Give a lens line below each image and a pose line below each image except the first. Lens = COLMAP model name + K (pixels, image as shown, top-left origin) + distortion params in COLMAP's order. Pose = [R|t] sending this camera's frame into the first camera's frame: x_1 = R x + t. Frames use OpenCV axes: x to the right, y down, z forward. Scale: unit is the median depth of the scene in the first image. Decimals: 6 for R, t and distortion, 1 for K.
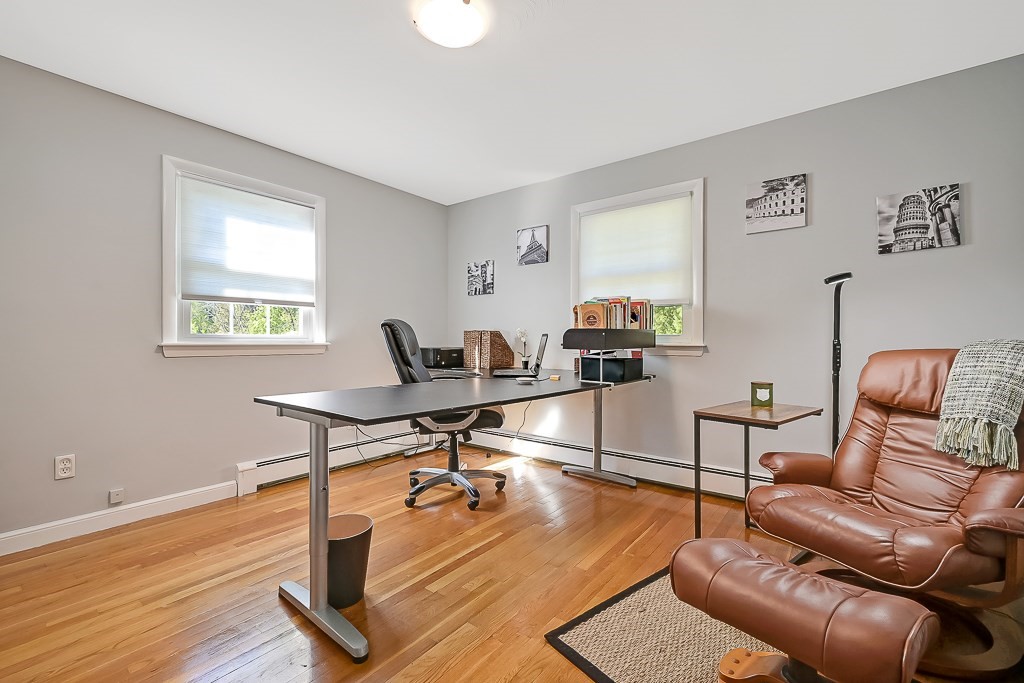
lens RADIAL K [[436.8, 0, 515.2], [0, 436.8, 345.2], [0, 0, 1]] dist [0.001031, 0.000017]
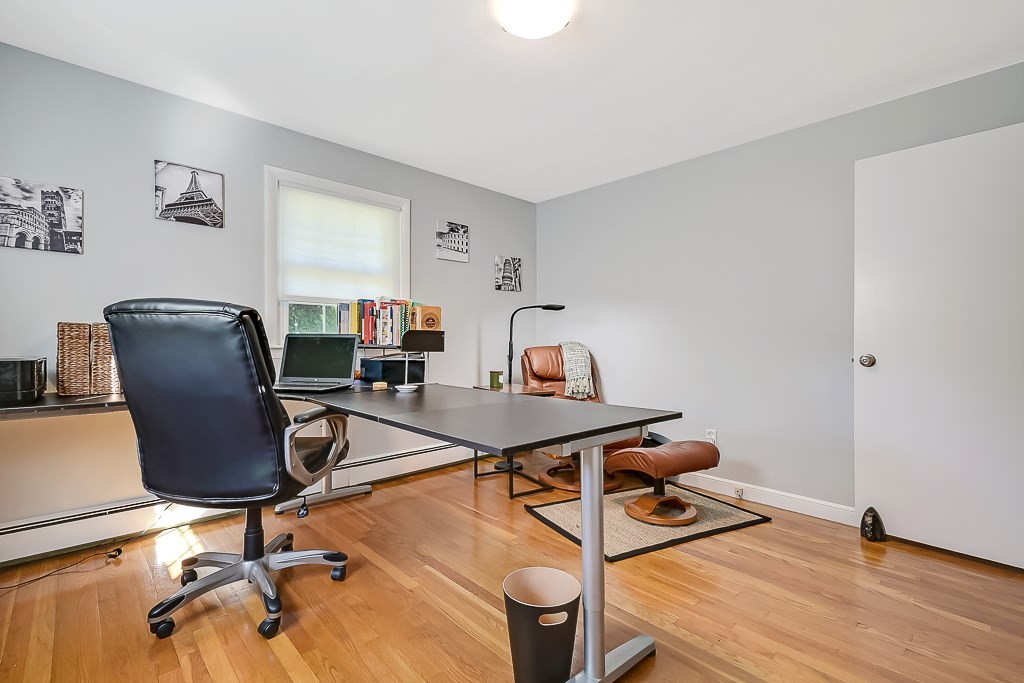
lens RADIAL K [[450.2, 0, 508.2], [0, 450.2, 347.6], [0, 0, 1]] dist [0.013026, 0.000016]
pose [[0.176172, -0.015169, 0.984243, -0.732567], [0.009593, 0.999860, 0.013692, -0.010036], [-0.984313, 0.007030, 0.176293, 0.569040]]
